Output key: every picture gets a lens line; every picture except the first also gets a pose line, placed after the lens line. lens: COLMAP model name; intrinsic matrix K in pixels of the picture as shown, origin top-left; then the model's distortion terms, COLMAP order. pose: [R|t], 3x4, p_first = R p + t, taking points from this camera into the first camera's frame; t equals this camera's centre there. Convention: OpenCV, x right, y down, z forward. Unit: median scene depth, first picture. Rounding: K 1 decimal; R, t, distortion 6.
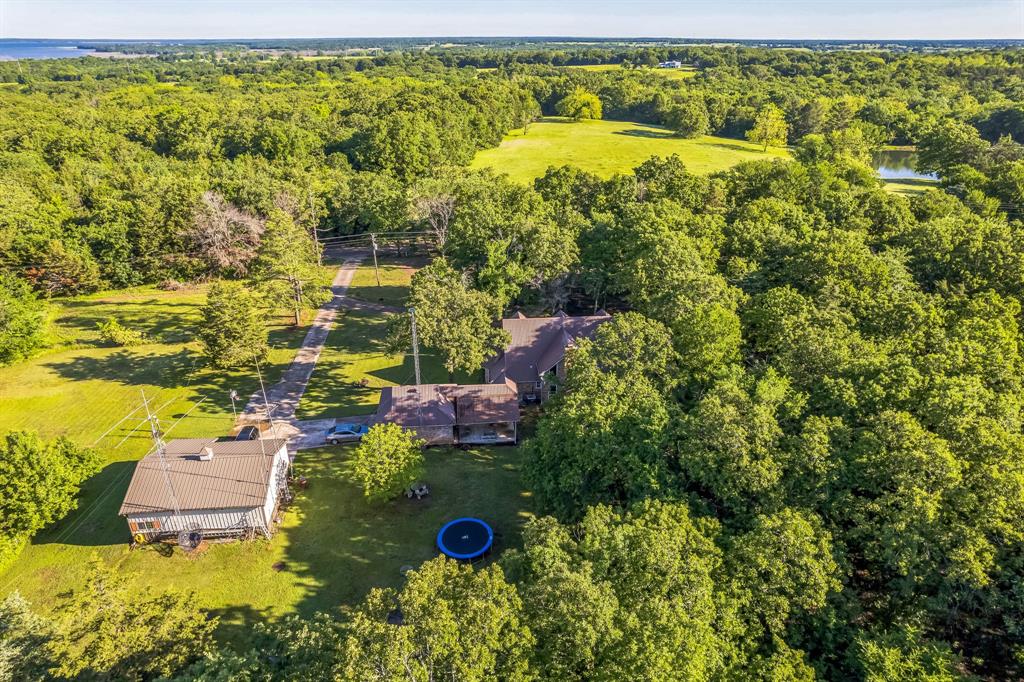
lens RADIAL K [[659.2, 0, 512.0], [0, 659.2, 341.0], [0, 0, 1]] dist [-0.088712, 0.072799]
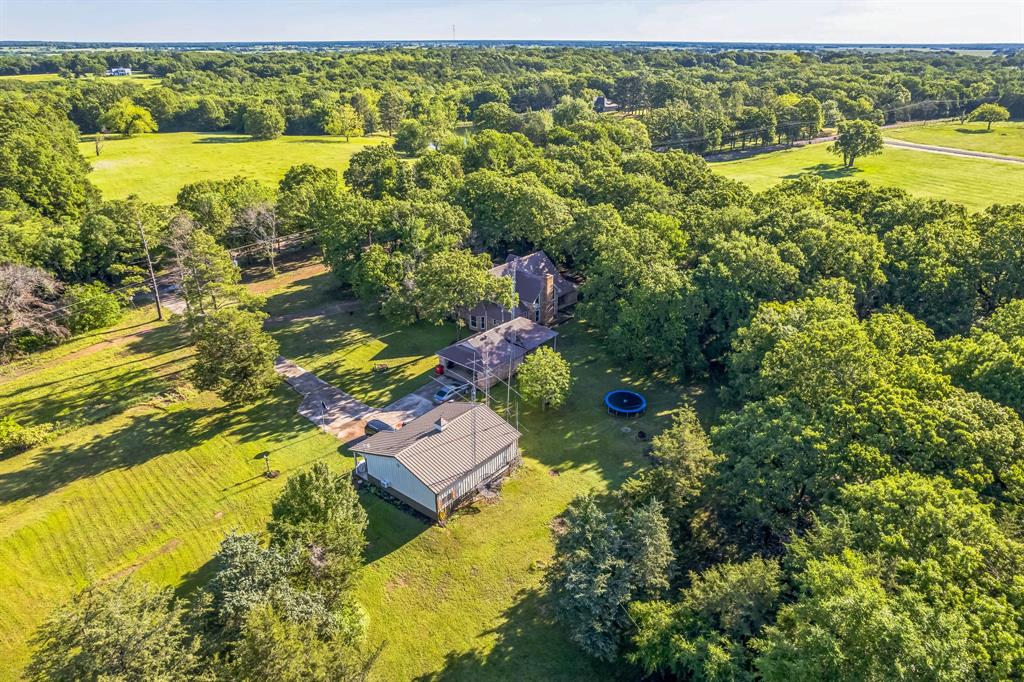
lens RADIAL K [[659.2, 0, 512.0], [0, 659.2, 341.0], [0, 0, 1]] dist [-0.088712, 0.072799]
pose [[0.702019, -0.295511, 0.647952, -0.336171], [0.297642, 0.948317, 0.110019, -0.013159], [-0.646976, 0.115622, 0.753693, 0.028420]]
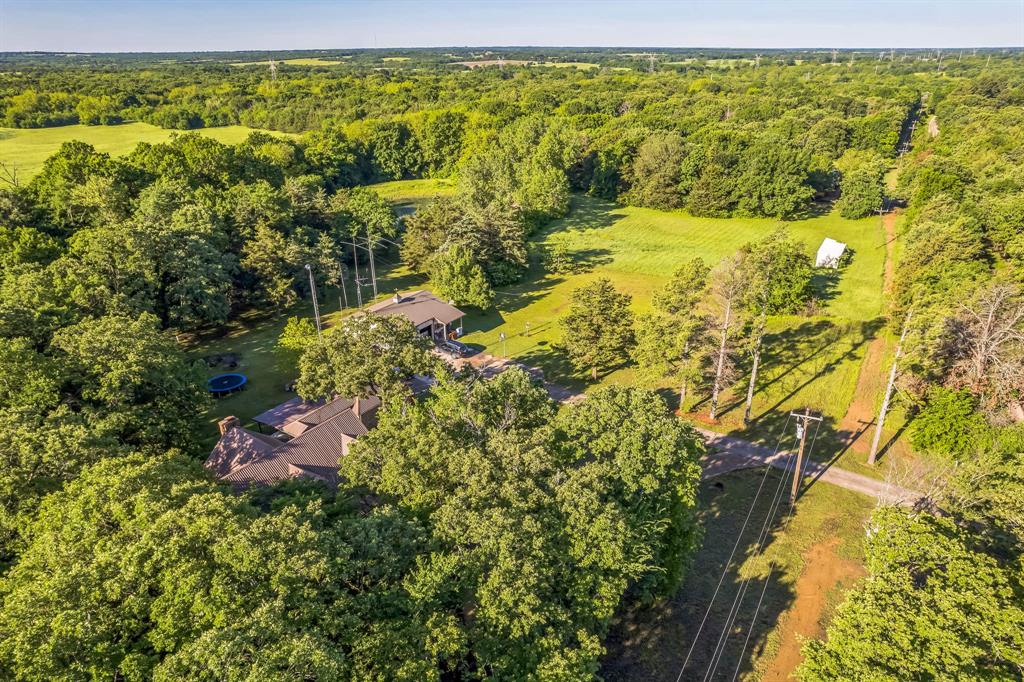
lens RADIAL K [[659.2, 0, 512.0], [0, 659.2, 341.0], [0, 0, 1]] dist [-0.088712, 0.072799]
pose [[-0.631326, 0.315743, -0.708332, 0.158389], [-0.325204, 0.721396, 0.611416, -0.253948], [0.704038, 0.616355, -0.352755, 0.573852]]
